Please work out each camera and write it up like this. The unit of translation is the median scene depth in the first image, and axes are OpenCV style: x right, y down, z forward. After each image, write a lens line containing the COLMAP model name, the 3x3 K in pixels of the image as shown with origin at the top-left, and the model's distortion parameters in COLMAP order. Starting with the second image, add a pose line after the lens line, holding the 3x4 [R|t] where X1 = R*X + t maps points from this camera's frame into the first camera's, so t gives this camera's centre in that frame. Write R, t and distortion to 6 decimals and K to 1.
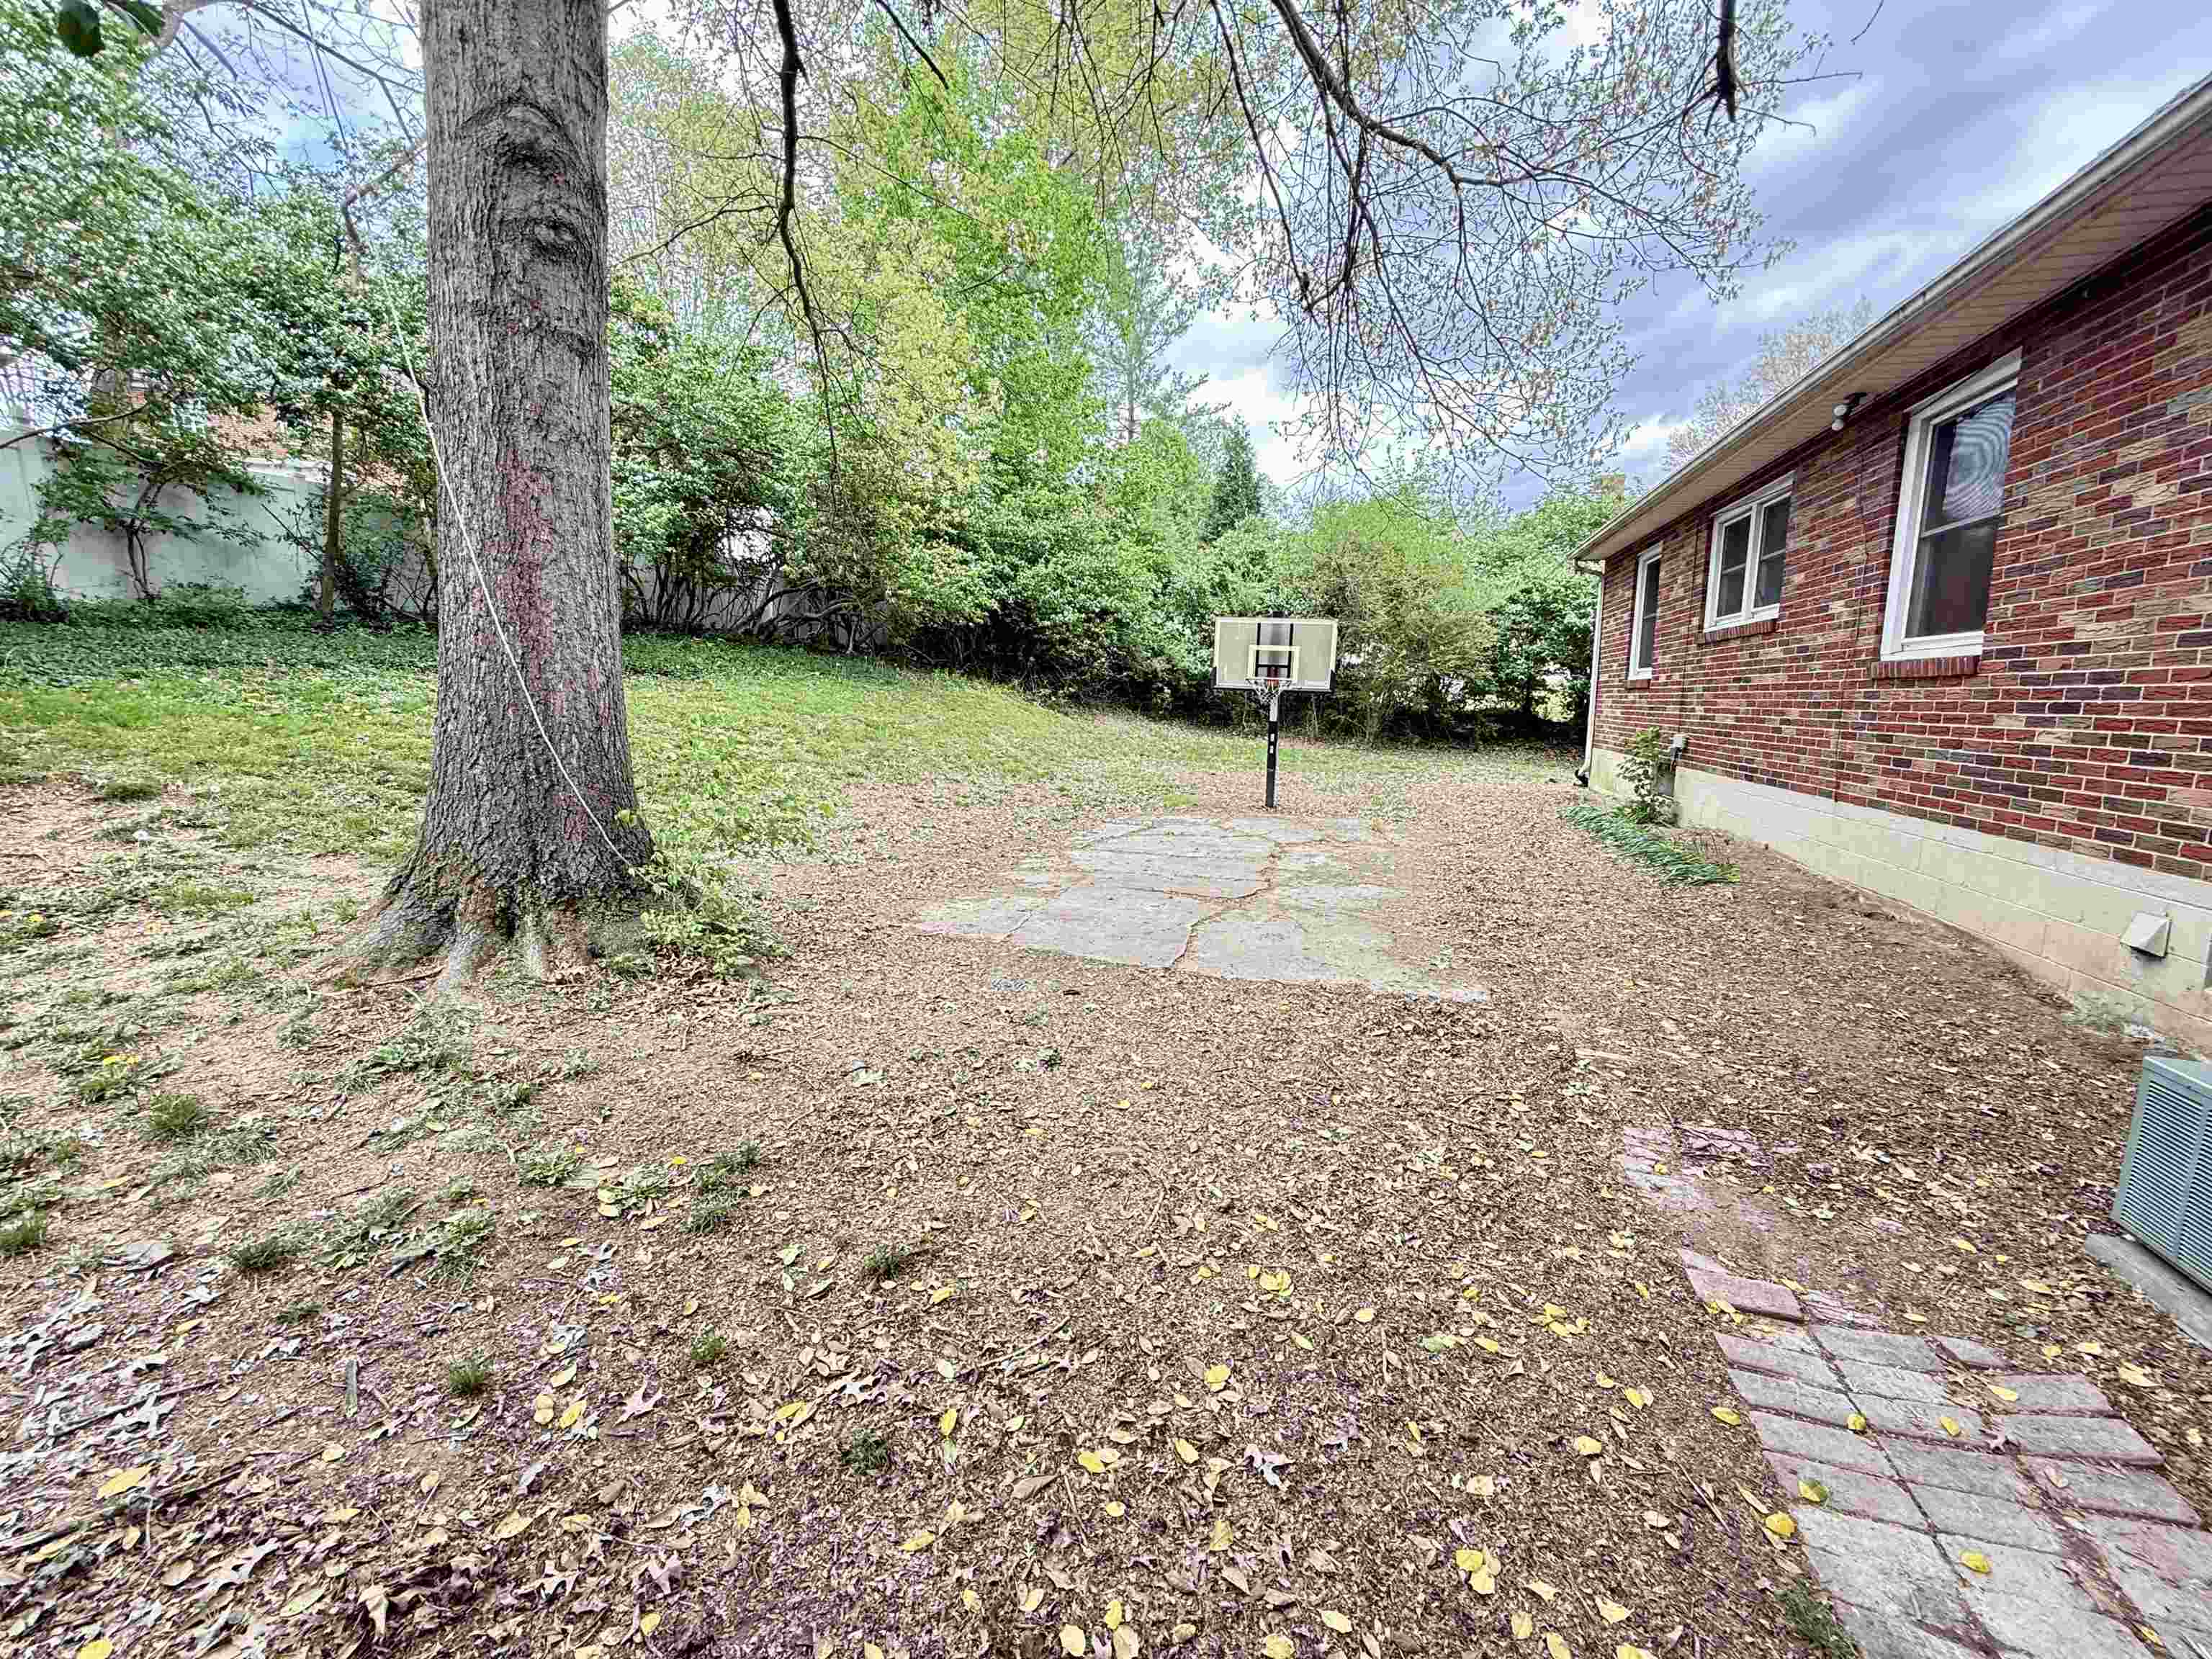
lens RADIAL K [[878.7, 0, 1104.6], [0, 878.7, 828.4], [0, 0, 1]] dist [0.000694, -0.000128]
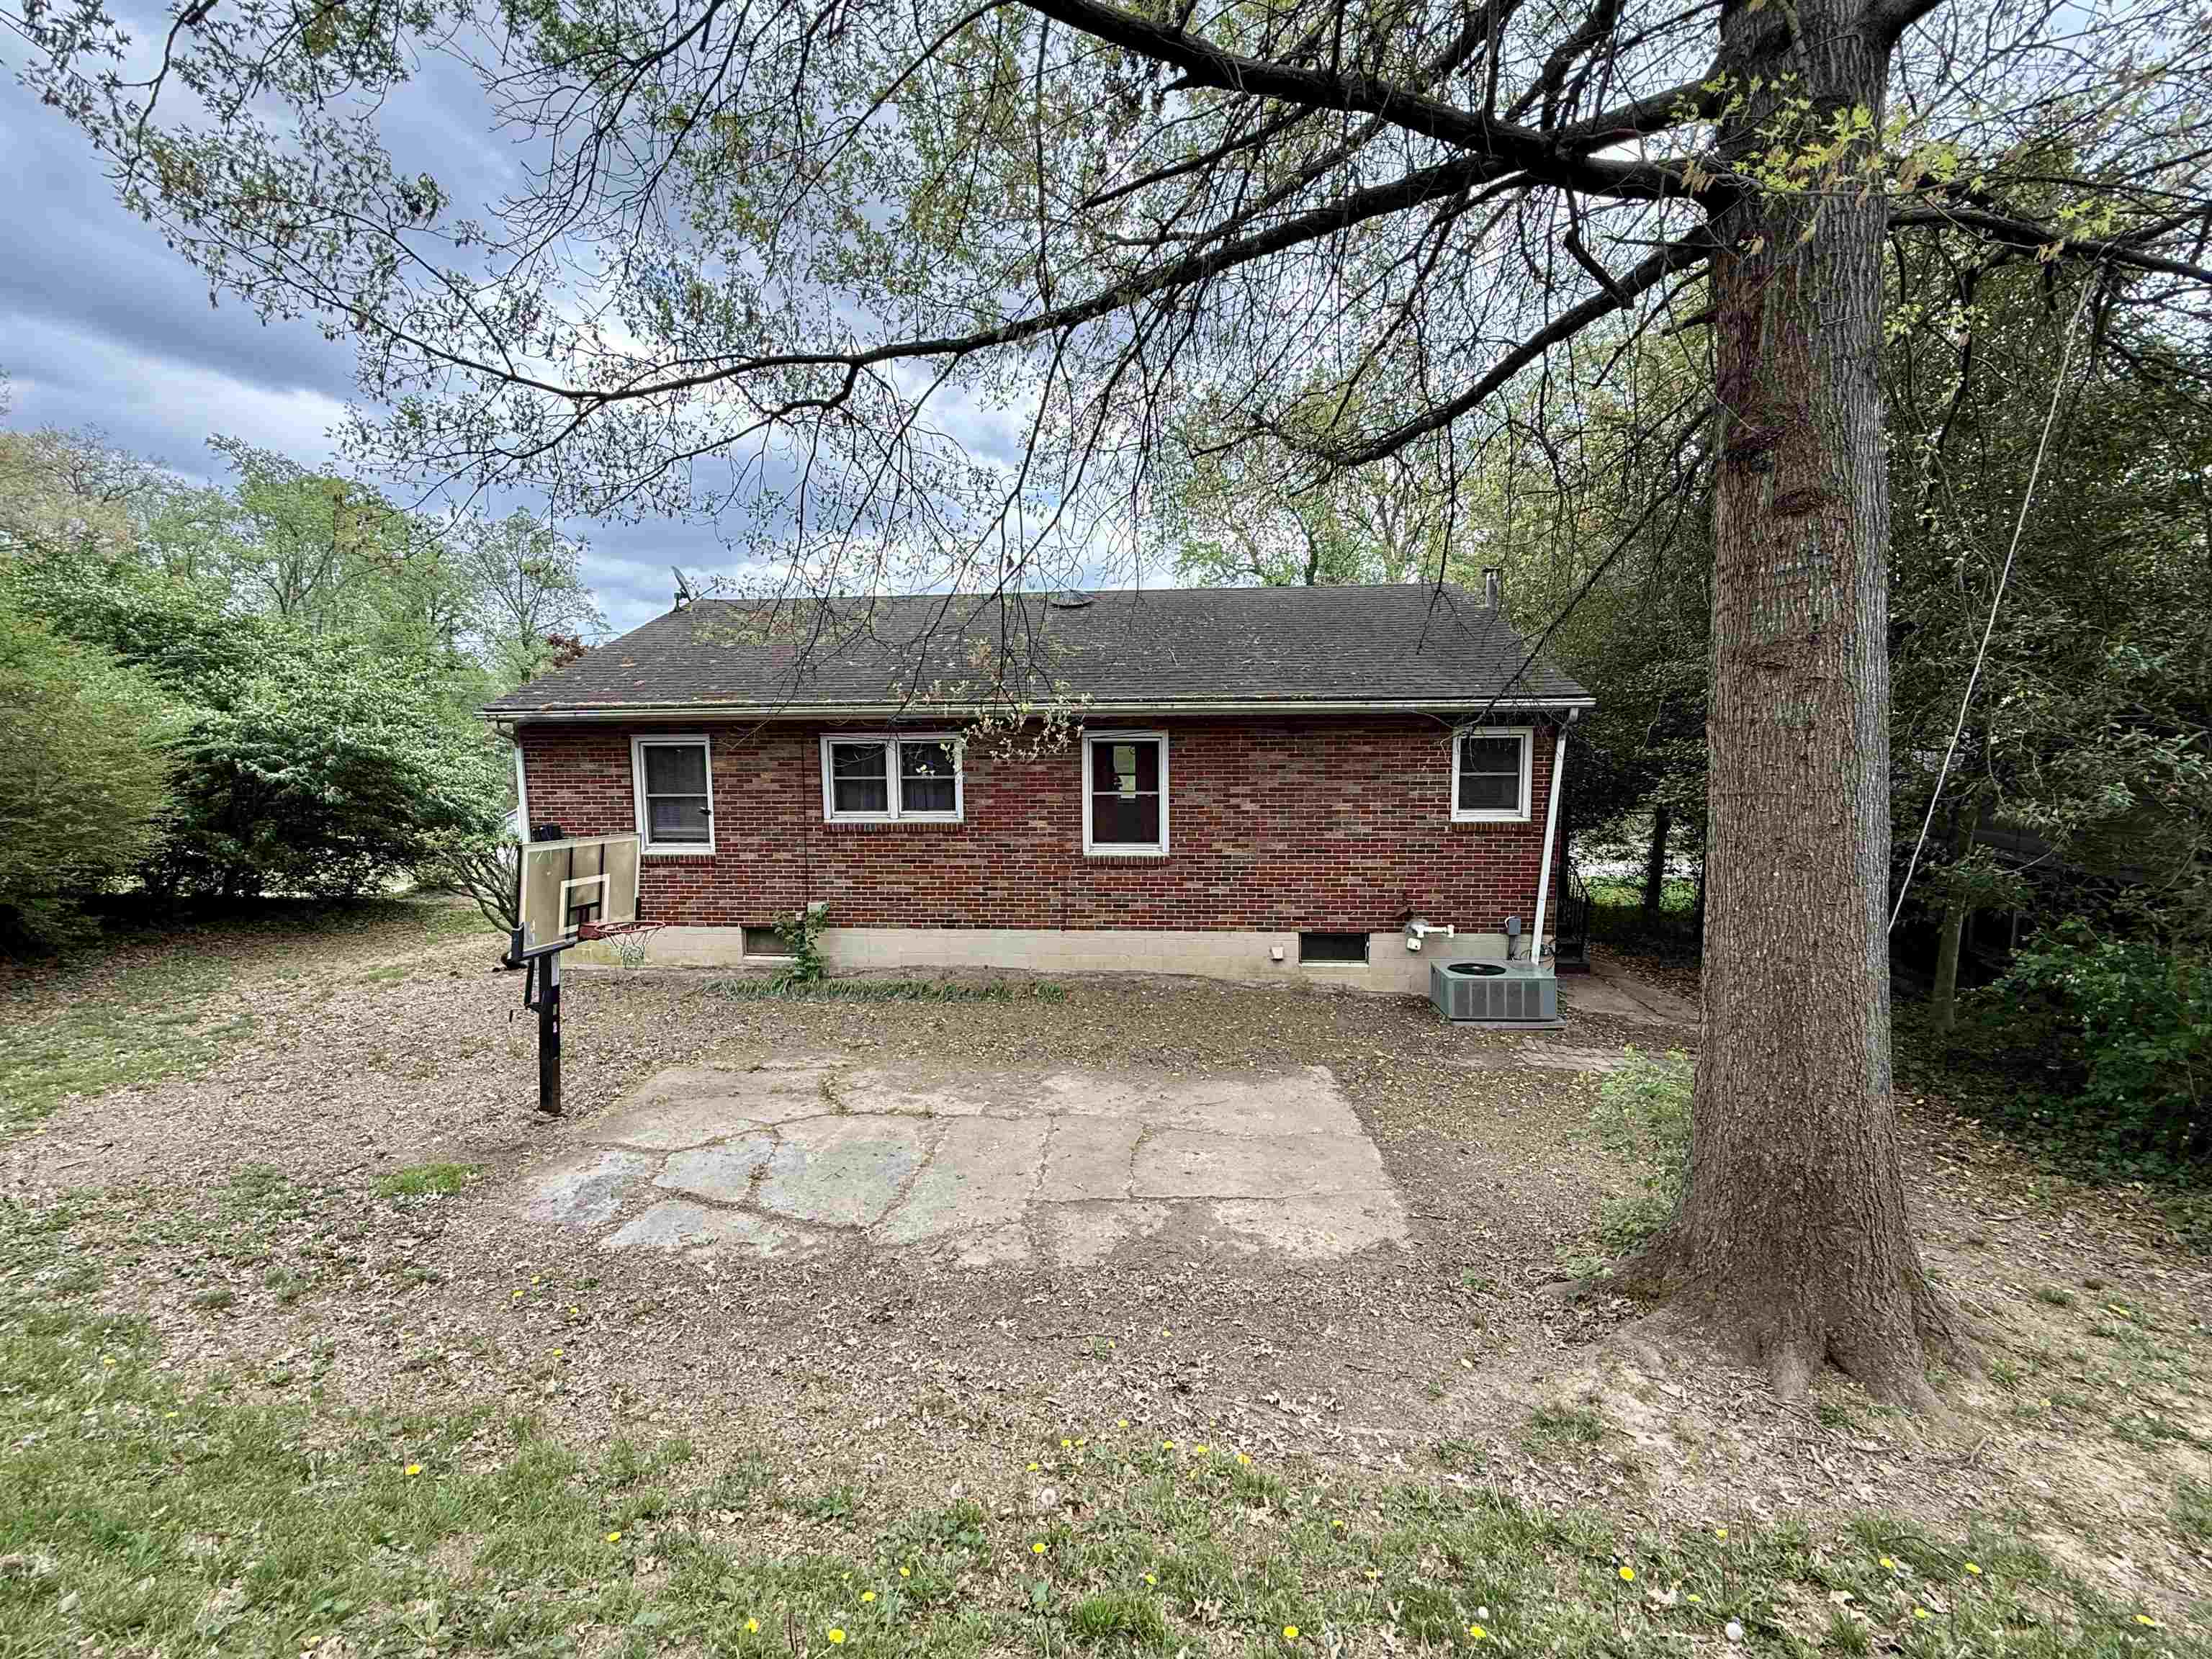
lens RADIAL K [[878.7, 0, 1104.6], [0, 878.7, 828.4], [0, 0, 1]] dist [0.000694, -0.000128]
pose [[-0.201762, -0.095703, 0.974748, -1.095047], [0.151468, 0.980193, 0.127590, -0.537377], [-0.967652, 0.173386, -0.183270, 1.435227]]
